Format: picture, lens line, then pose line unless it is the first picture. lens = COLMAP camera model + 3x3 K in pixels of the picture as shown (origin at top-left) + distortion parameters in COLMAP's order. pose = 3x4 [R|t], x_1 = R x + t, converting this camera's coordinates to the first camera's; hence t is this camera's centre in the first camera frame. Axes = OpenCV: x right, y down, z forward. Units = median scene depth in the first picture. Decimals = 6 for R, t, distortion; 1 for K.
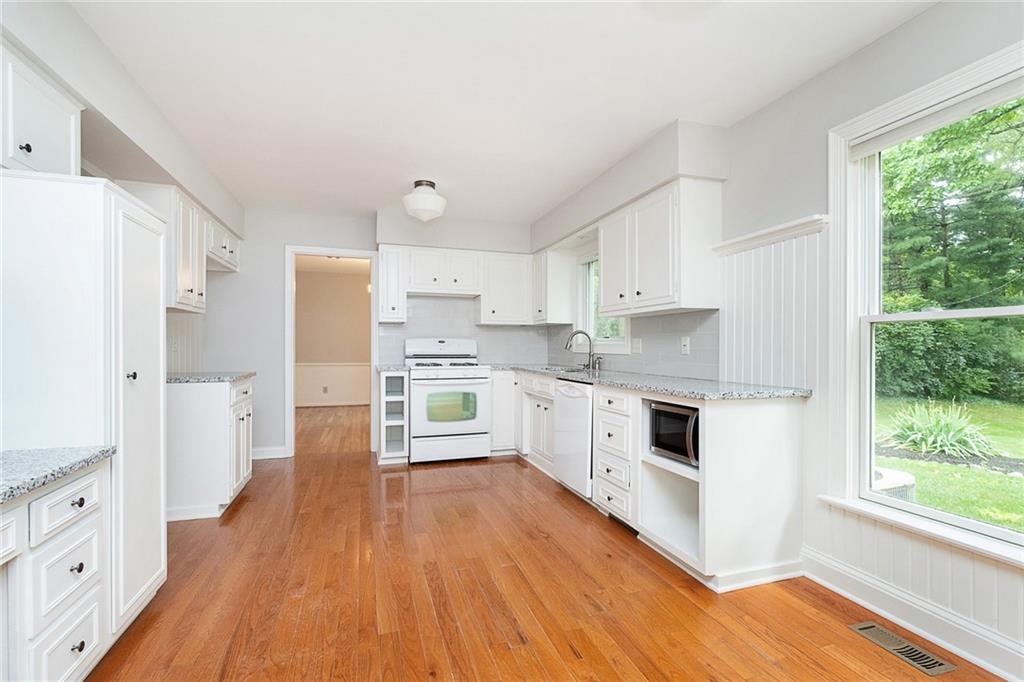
lens RADIAL K [[461.5, 0, 512.0], [0, 461.5, 341.0], [0, 0, 1]] dist [0.000750, 0.000153]
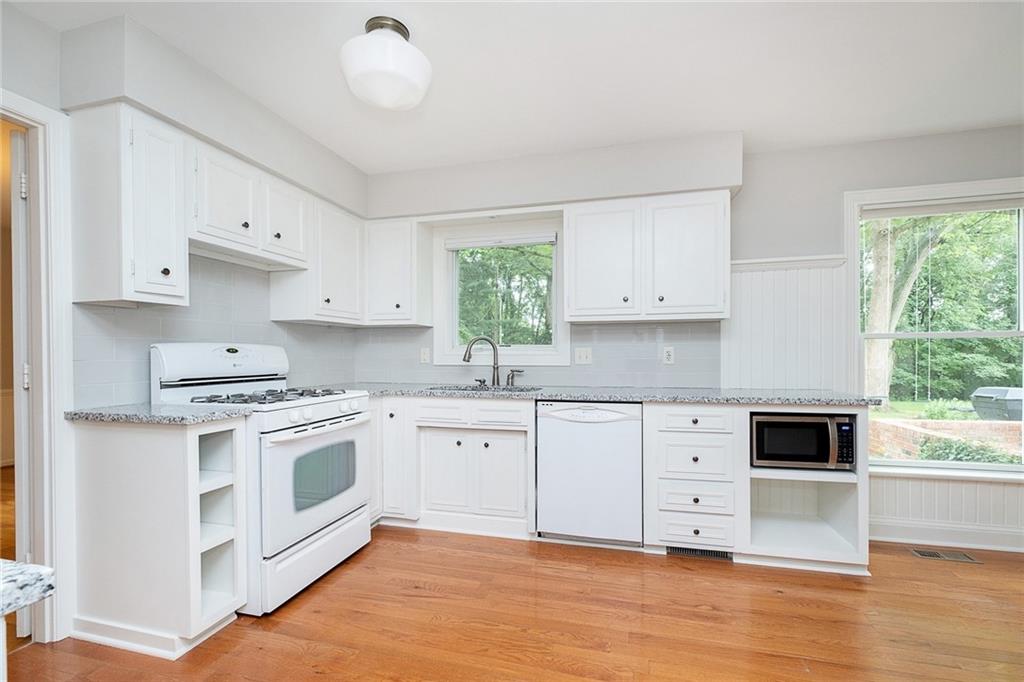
lens RADIAL K [[453.0, 0, 511.5], [0, 453.0, 352.7], [0, 0, 1]] dist [-0.002395, -0.000342]
pose [[0.547627, -0.003184, 0.836717, -0.651119], [-0.004678, 0.999965, 0.006867, -0.001197], [-0.836710, -0.007674, 0.547593, 0.773837]]
